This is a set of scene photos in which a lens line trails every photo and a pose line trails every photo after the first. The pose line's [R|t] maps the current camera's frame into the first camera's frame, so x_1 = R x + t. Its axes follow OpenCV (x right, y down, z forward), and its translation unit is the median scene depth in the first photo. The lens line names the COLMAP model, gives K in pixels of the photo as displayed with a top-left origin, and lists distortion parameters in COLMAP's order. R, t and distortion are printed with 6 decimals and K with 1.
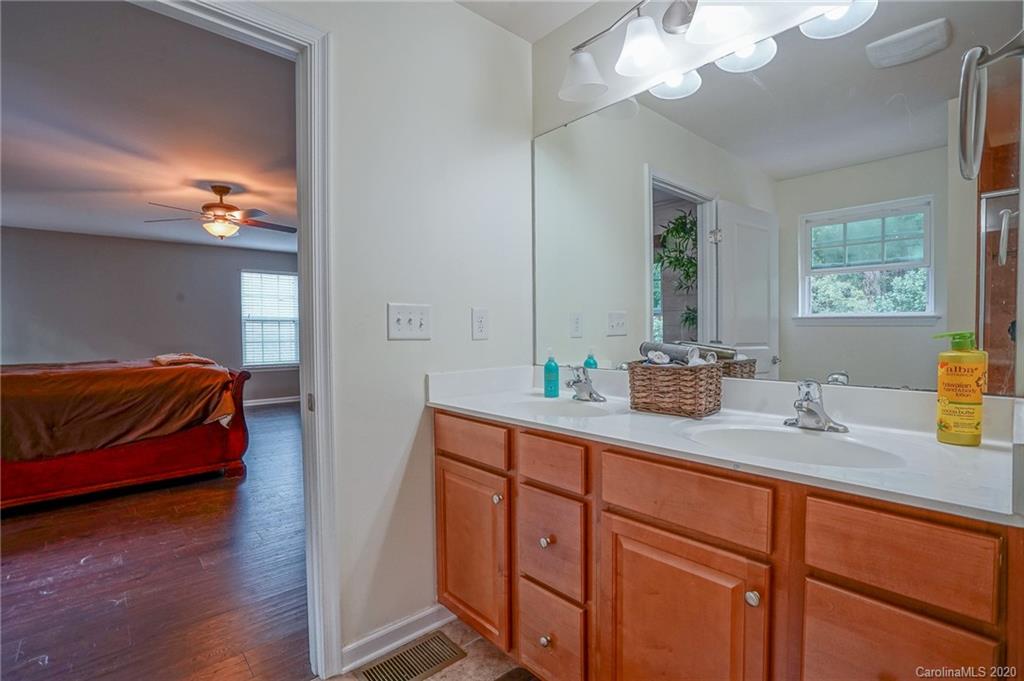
lens RADIAL K [[476.0, 0, 510.7], [0, 476.0, 343.3], [0, 0, 1]] dist [-0.055580, 0.016933]
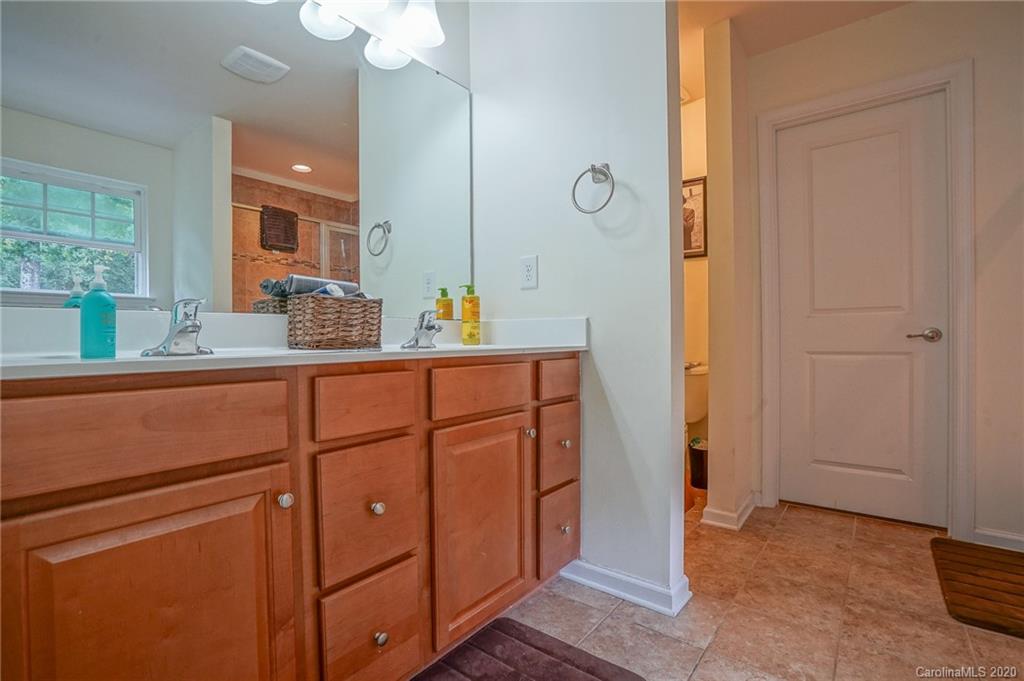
lens RADIAL K [[476.0, 0, 510.7], [0, 476.0, 343.3], [0, 0, 1]] dist [-0.055580, 0.016933]
pose [[-0.196670, 0.002117, 0.980468, -0.684499], [0.029334, 0.999563, 0.003726, 0.145574], [-0.980031, 0.029494, -0.196646, 0.872808]]
